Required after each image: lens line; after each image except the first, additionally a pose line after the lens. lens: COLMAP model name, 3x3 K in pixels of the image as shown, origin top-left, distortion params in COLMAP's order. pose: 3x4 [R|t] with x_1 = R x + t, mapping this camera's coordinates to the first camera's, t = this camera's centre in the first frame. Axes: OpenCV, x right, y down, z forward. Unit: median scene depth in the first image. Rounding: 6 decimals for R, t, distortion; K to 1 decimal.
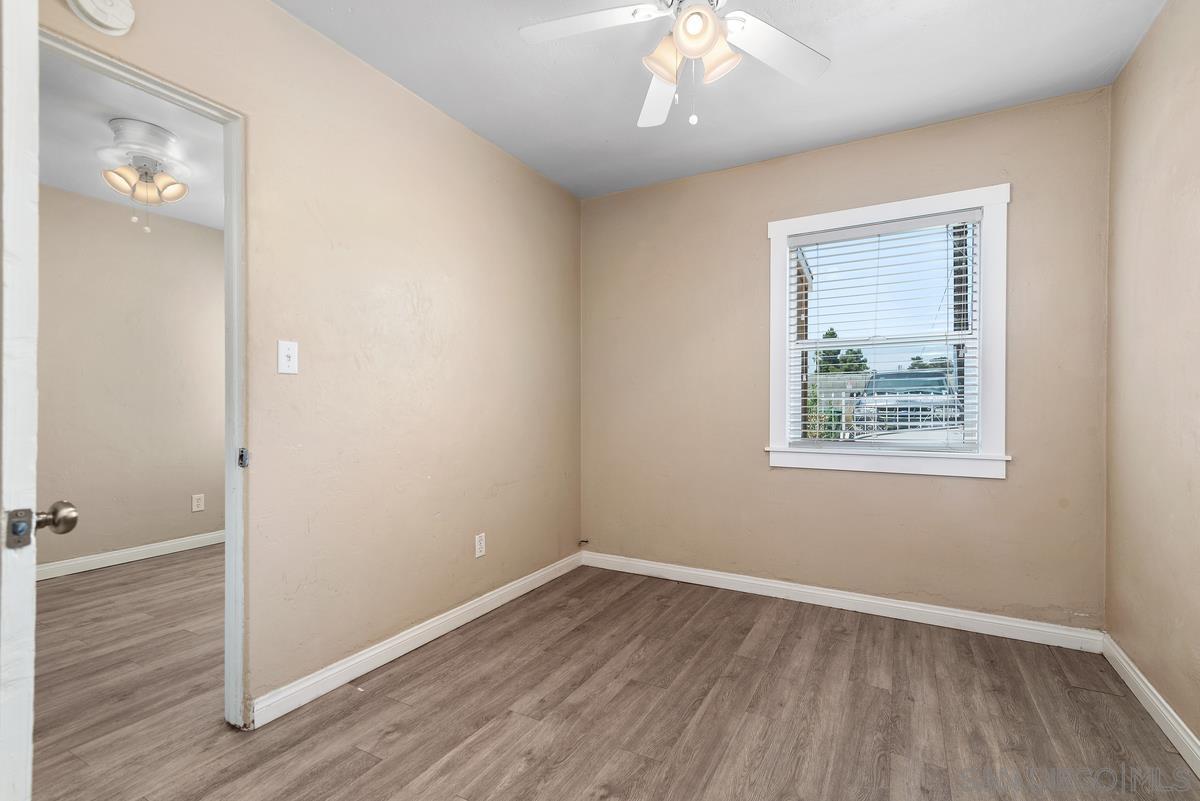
lens RADIAL K [[546.0, 0, 602.4], [0, 546.0, 407.5], [0, 0, 1]] dist [0.014607, -0.000046]
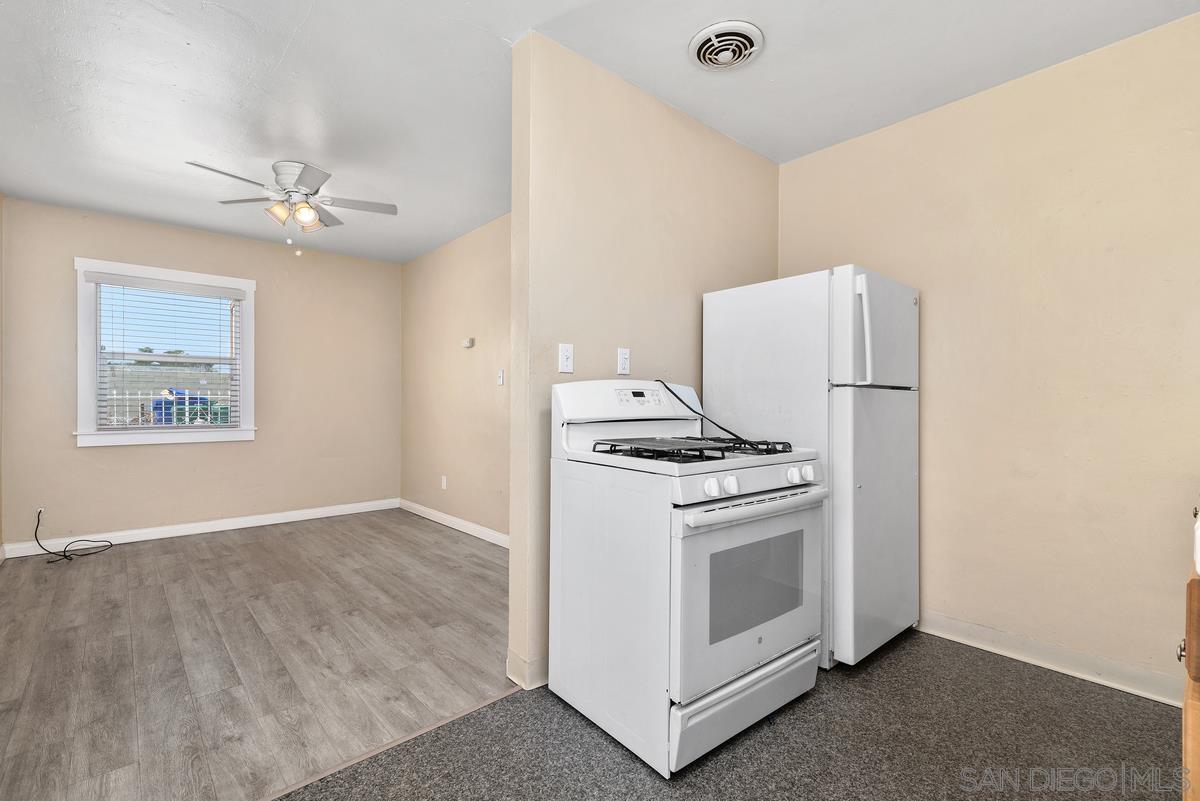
lens RADIAL K [[543.8, 0, 601.4], [0, 543.8, 399.8], [0, 0, 1]] dist [0.017057, -0.000229]
pose [[0.328633, 0.005359, 0.944443, -2.294485], [0.001393, 0.999980, -0.006158, 0.003232], [-0.944457, 0.003339, 0.328619, -0.003363]]
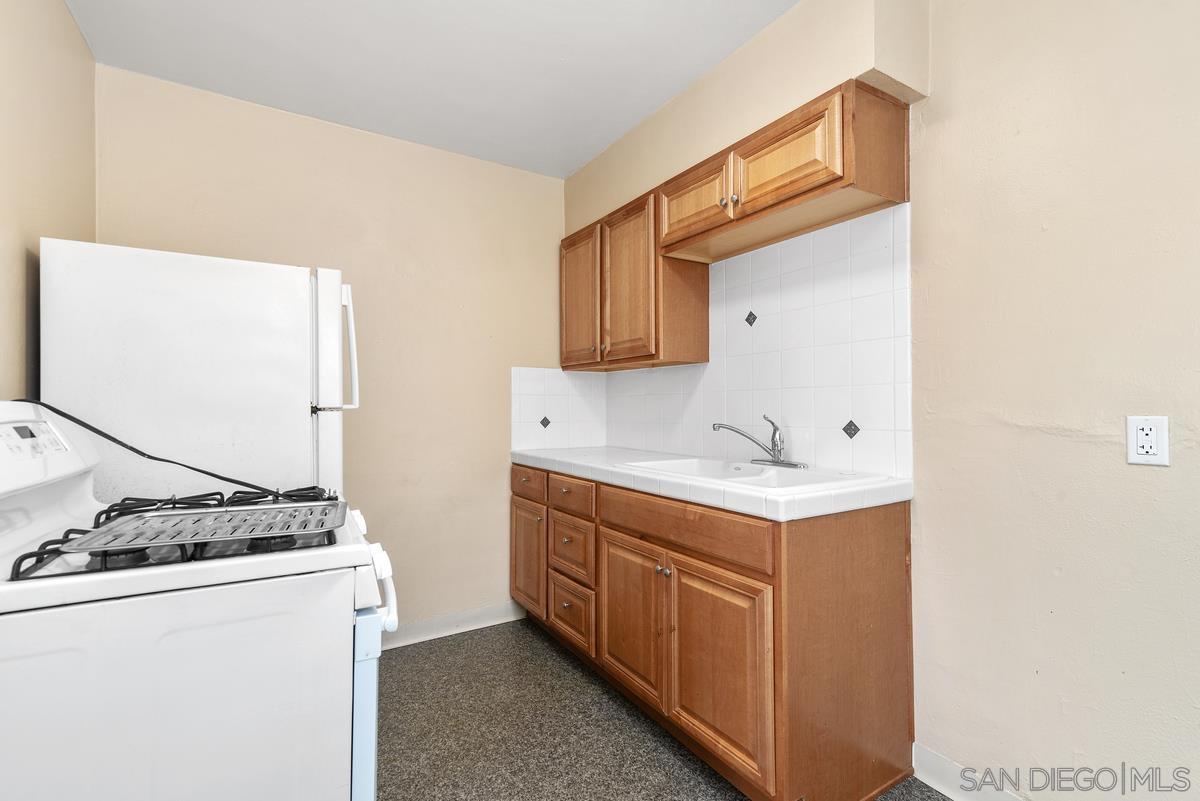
lens RADIAL K [[543.8, 0, 601.4], [0, 543.8, 399.8], [0, 0, 1]] dist [0.017057, -0.000229]
pose [[-0.873103, 0.009253, 0.487448, -1.984752], [0.008273, 0.999957, -0.004163, -0.037287], [-0.487466, 0.000398, -0.873142, 0.453659]]
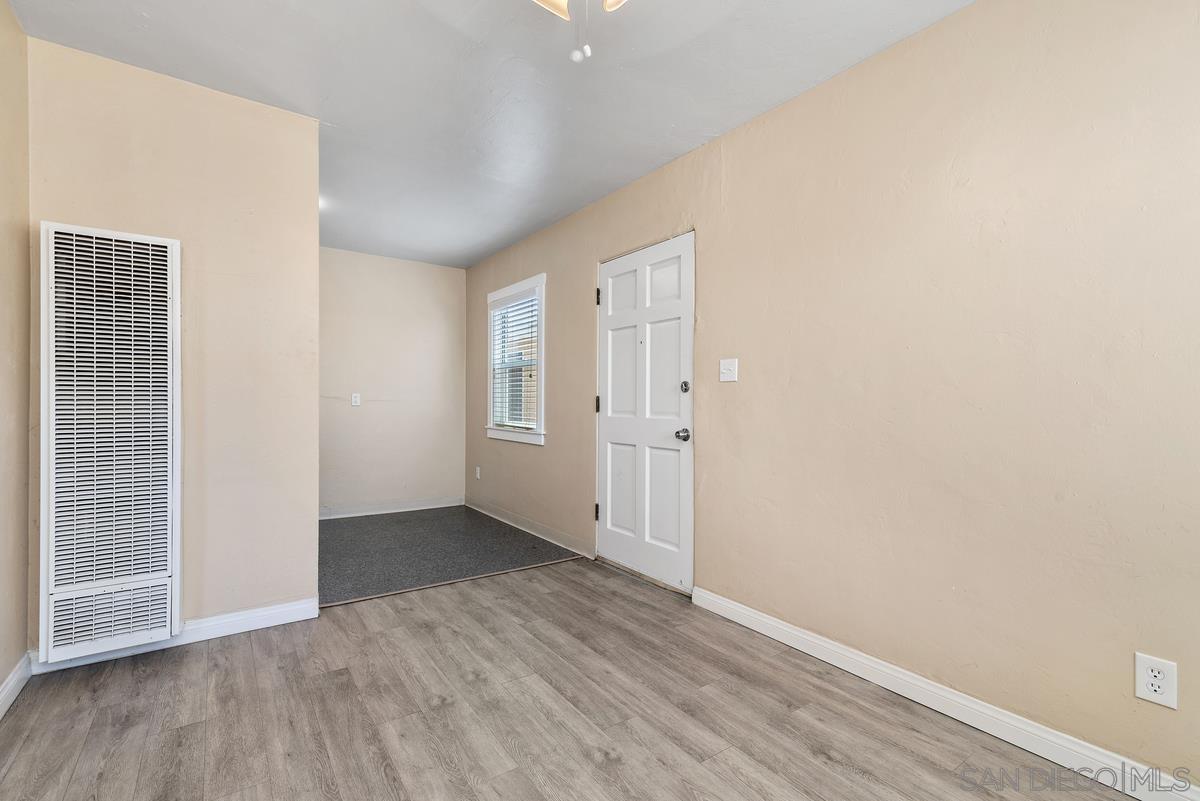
lens RADIAL K [[543.8, 0, 601.4], [0, 543.8, 399.8], [0, 0, 1]] dist [0.017057, -0.000229]
pose [[-0.430109, -0.003620, -0.902770, -0.504220], [-0.013218, 0.999910, 0.002287, -0.009959], [0.902680, 0.012916, -0.430118, 1.653294]]
